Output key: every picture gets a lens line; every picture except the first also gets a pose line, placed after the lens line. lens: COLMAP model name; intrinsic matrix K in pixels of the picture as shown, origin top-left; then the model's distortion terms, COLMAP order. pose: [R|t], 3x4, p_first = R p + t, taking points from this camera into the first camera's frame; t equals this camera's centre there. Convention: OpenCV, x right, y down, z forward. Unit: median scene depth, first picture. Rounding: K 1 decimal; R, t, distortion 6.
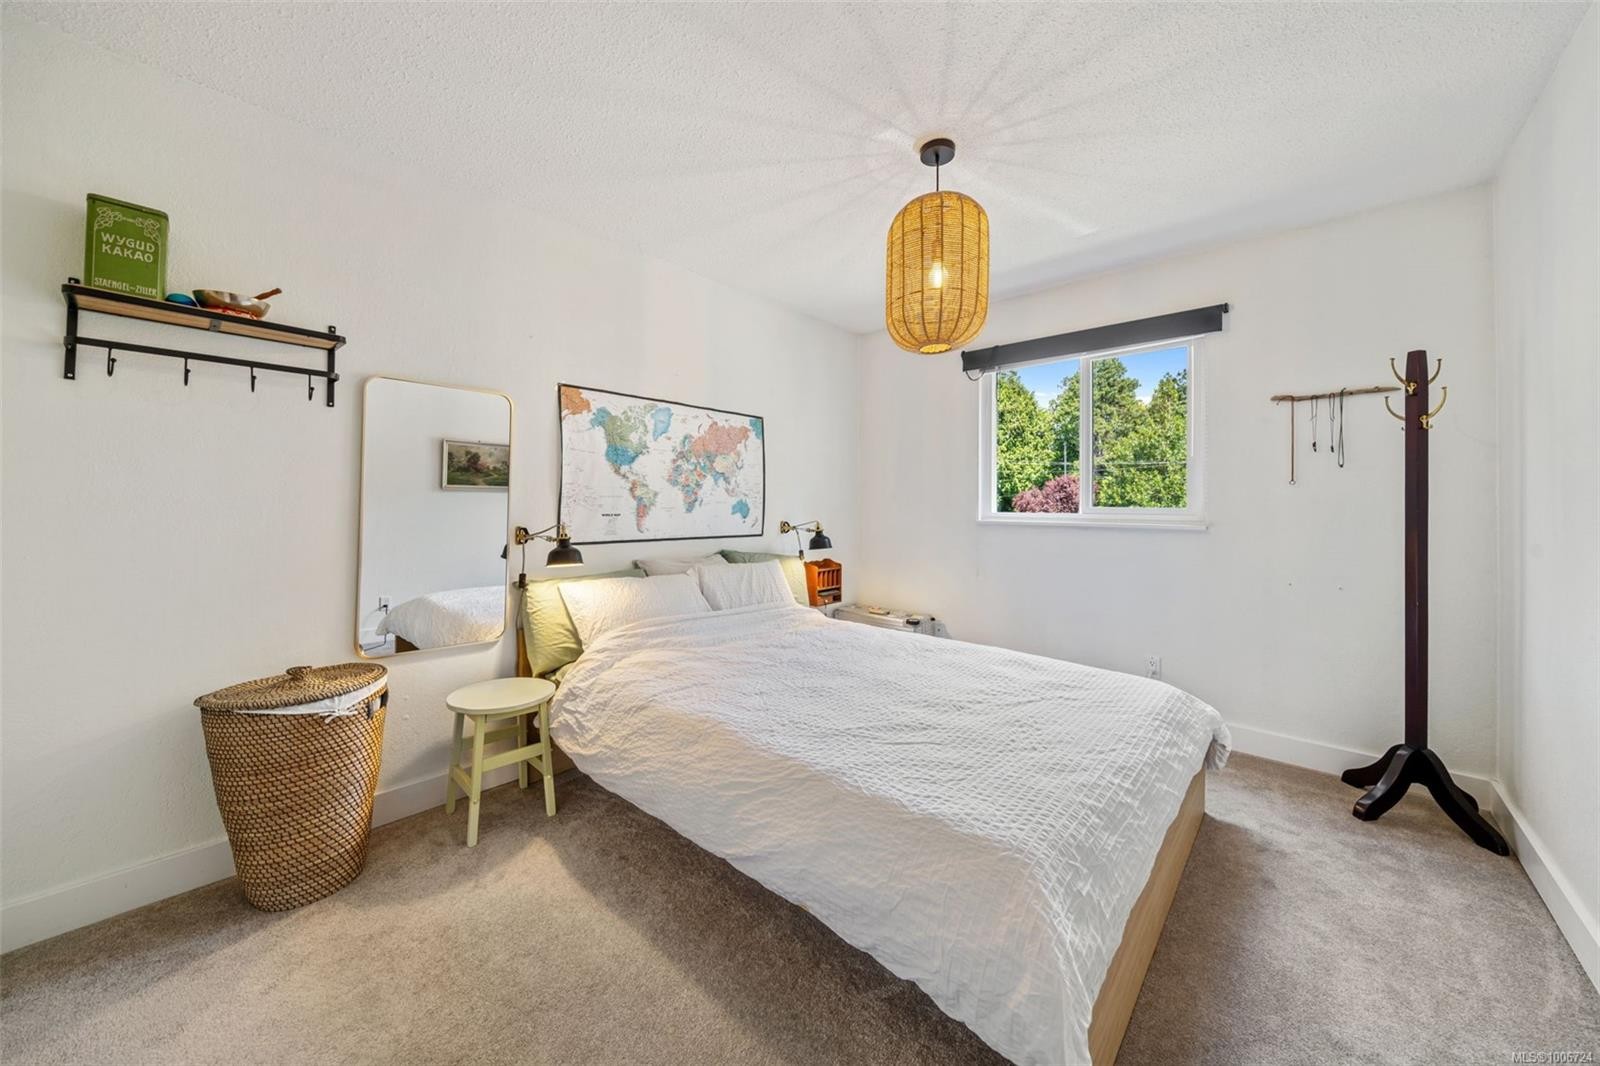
lens RADIAL K [[561.9, 0, 802.2], [0, 561.9, 513.0], [0, 0, 1]] dist [0.001654, 0.000005]
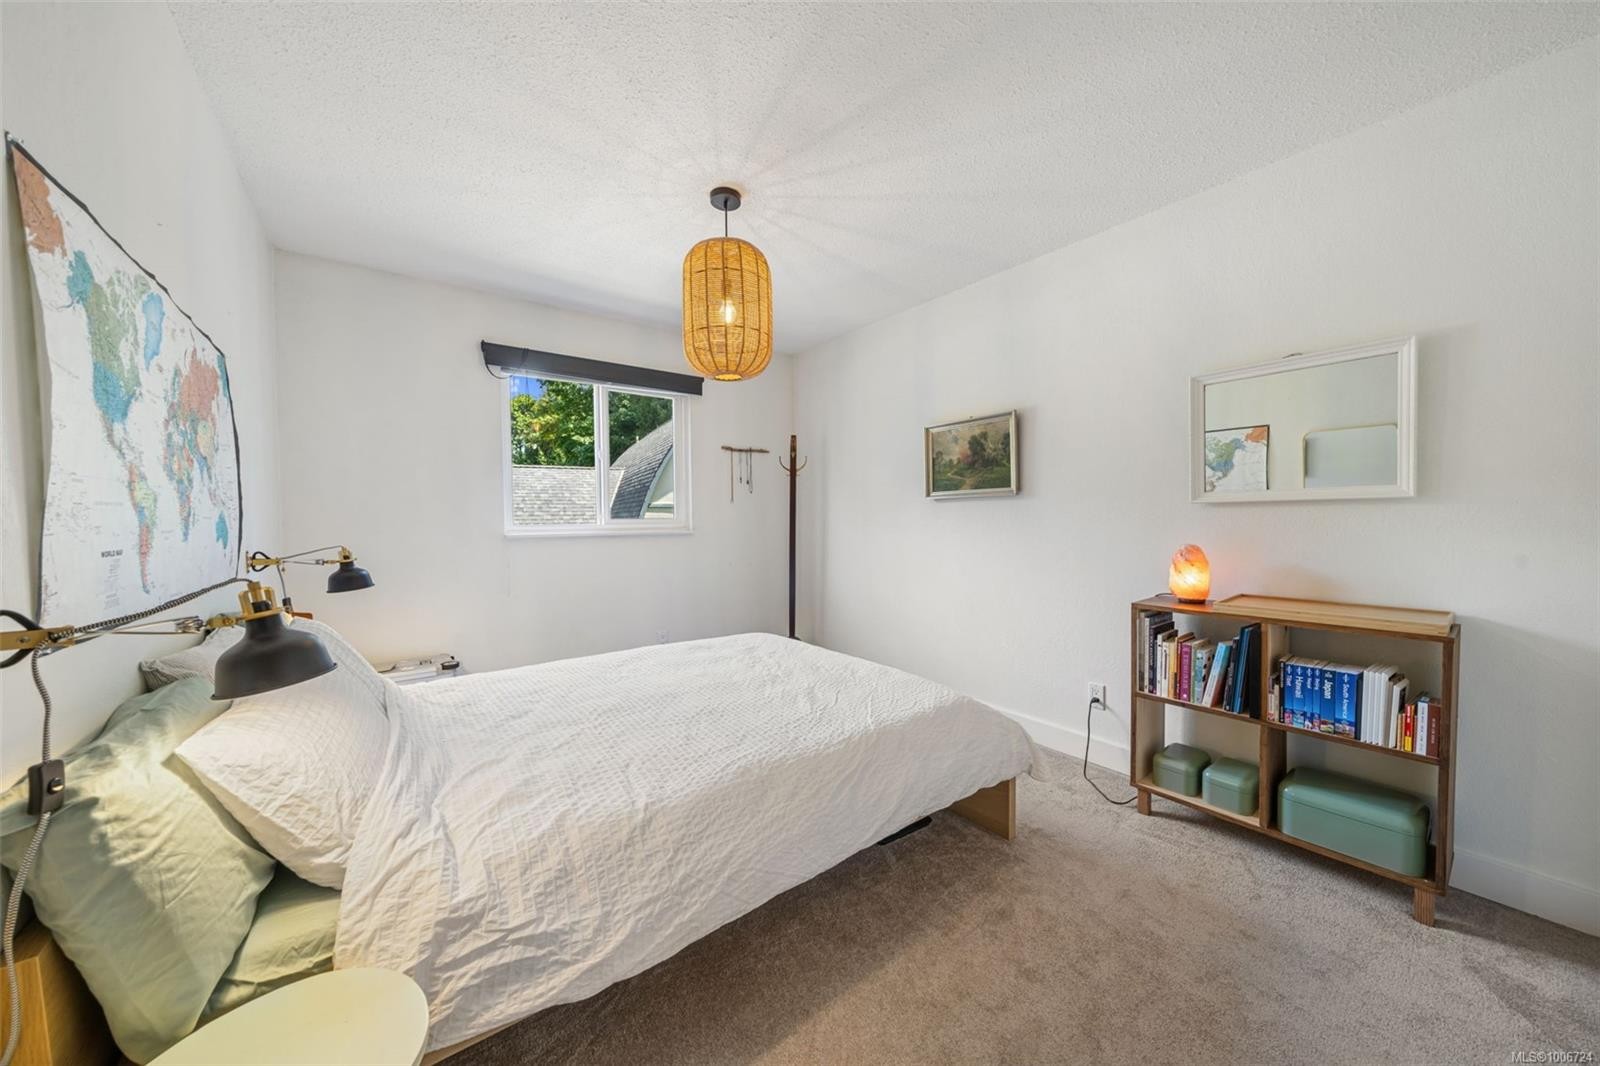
lens RADIAL K [[543.1, 0, 797.0], [0, 543.1, 545.7], [0, 0, 1]] dist [-0.001142, -0.000078]
pose [[0.195562, -0.060872, 0.978800, -0.733348], [0.026144, 0.998041, 0.056845, -0.011937], [-0.980343, 0.014473, 0.196771, 0.589239]]
